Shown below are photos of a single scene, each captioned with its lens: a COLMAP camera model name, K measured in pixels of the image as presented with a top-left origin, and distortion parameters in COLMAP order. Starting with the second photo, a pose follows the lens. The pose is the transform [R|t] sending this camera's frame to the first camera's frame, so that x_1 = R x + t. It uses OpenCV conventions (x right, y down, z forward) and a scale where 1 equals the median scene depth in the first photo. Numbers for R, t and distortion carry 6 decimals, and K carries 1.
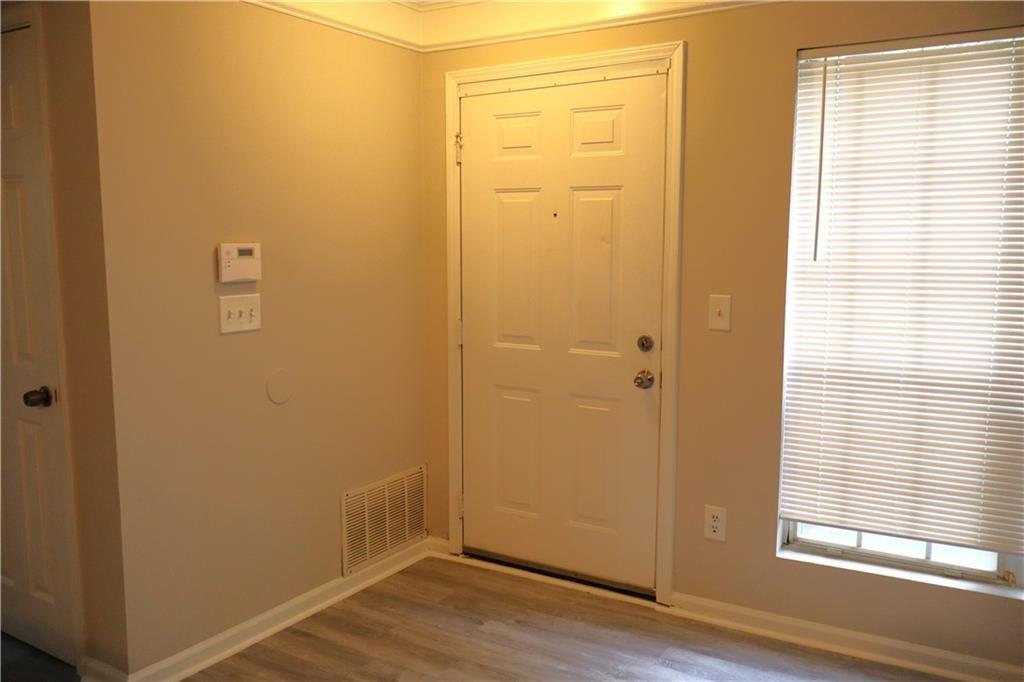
lens RADIAL K [[852.2, 0, 512.5], [0, 852.2, 340.8], [0, 0, 1]] dist [-0.010490, 0.017051]
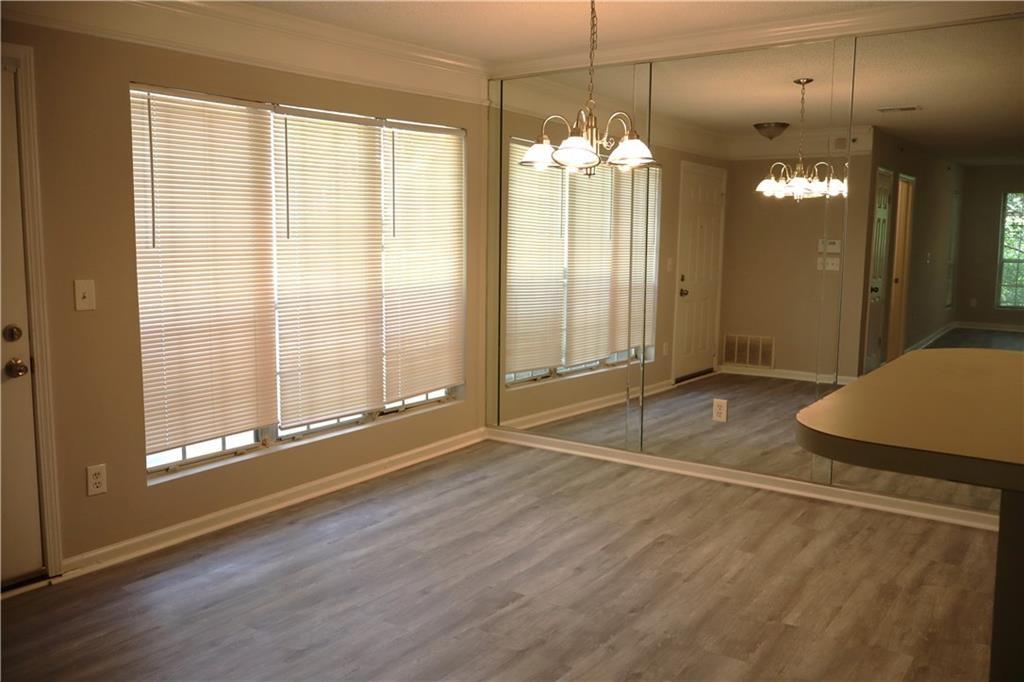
lens RADIAL K [[852.2, 0, 514.9], [0, 852.2, 337.8], [0, 0, 1]] dist [-0.010490, 0.017051]
pose [[0.063526, -0.119989, 0.990741, -0.845881], [0.121402, 0.986302, 0.111667, -0.033342], [-0.990568, 0.113184, 0.077223, 0.339879]]
